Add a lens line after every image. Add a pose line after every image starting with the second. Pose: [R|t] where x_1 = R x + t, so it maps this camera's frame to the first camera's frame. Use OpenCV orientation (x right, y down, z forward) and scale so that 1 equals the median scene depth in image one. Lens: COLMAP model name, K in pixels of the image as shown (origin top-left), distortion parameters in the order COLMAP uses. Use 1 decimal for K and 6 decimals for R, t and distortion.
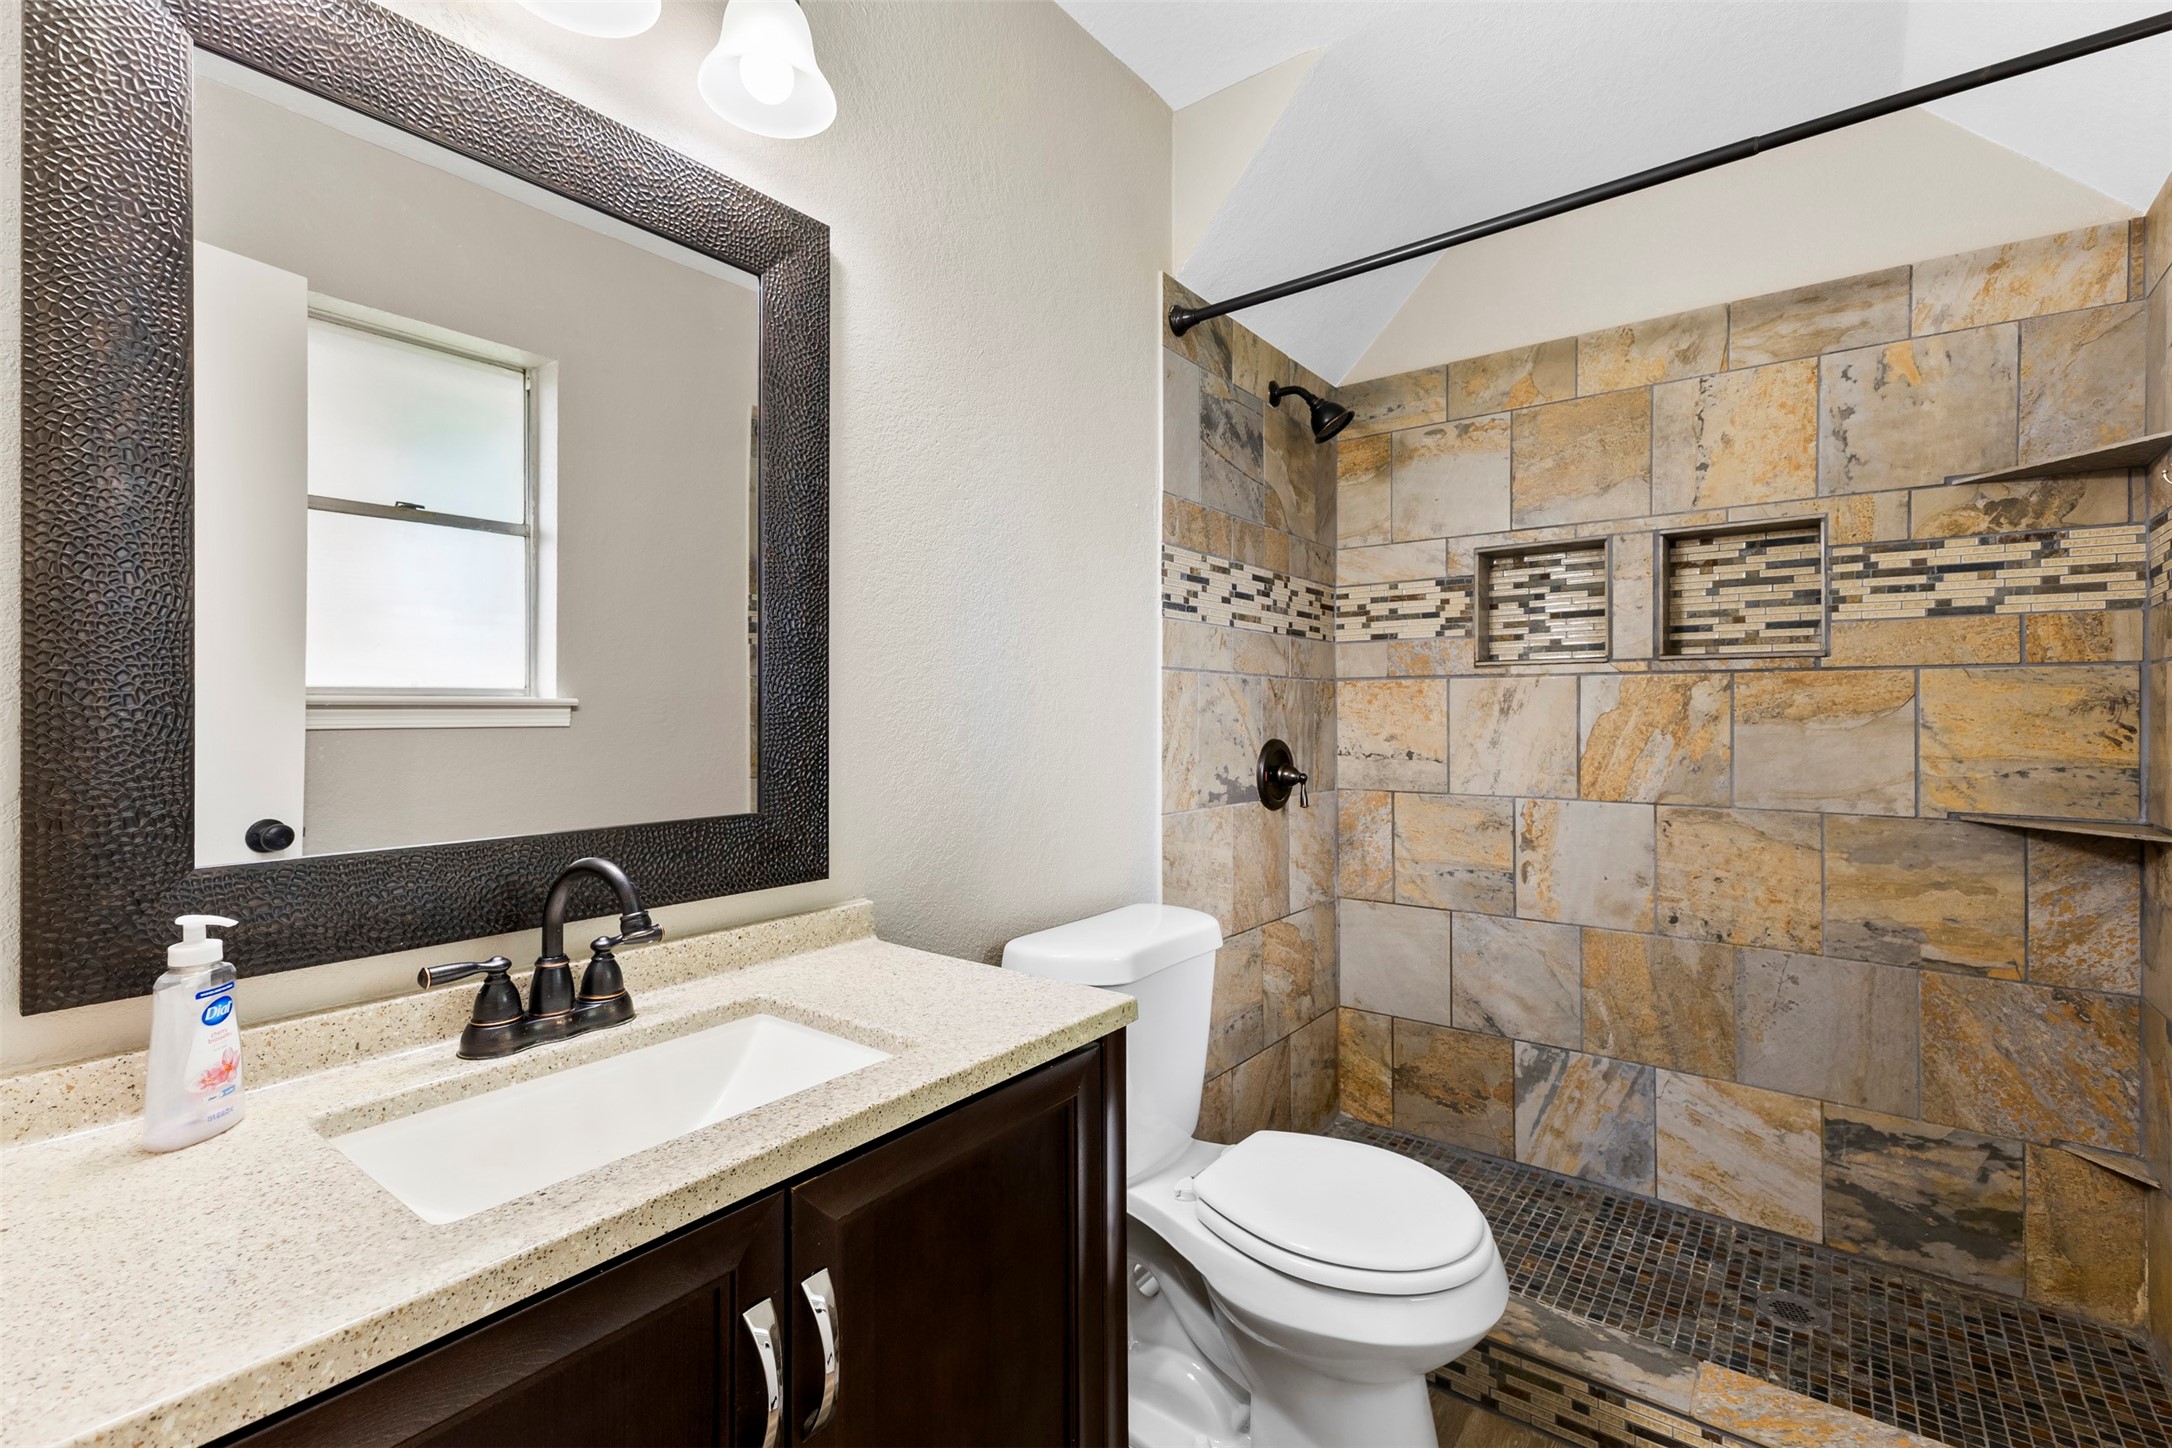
lens RADIAL K [[952.8, 0, 1076.5], [0, 952.8, 719.6], [0, 0, 1]] dist [0.018369, -0.000458]
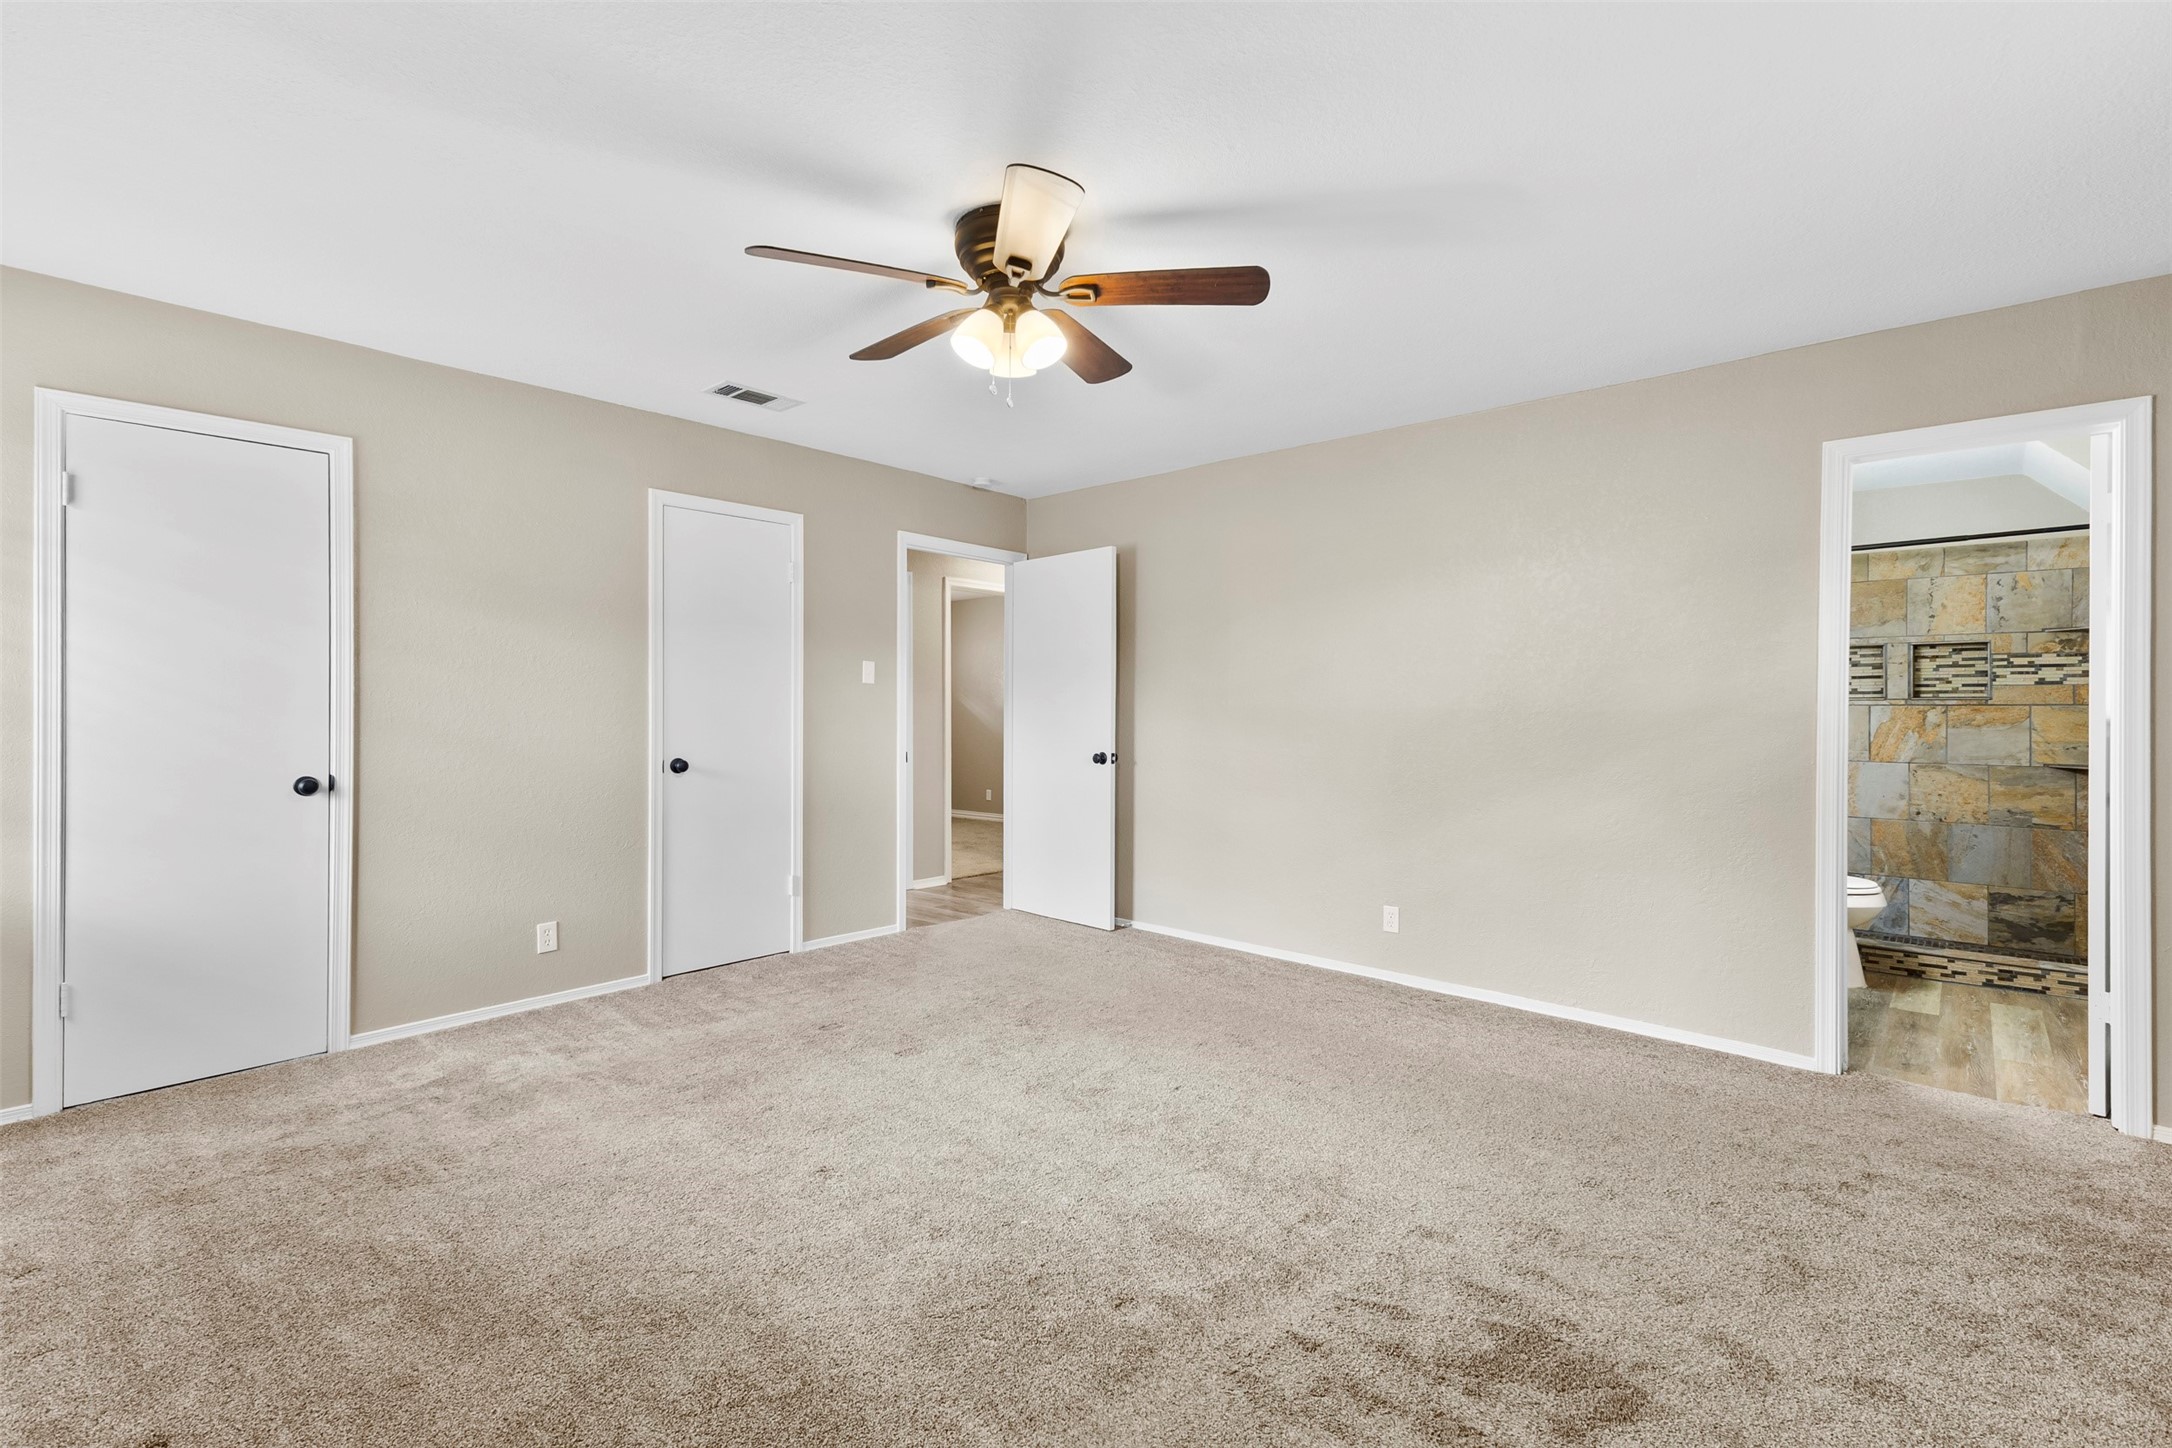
lens RADIAL K [[952.8, 0, 1095.2], [0, 952.8, 715.9], [0, 0, 1]] dist [0.018369, -0.000458]
pose [[0.996846, 0.001532, -0.079340, -1.229224], [-0.001744, 0.999995, -0.002600, -0.015198], [0.079336, 0.002730, 0.996844, -1.548742]]
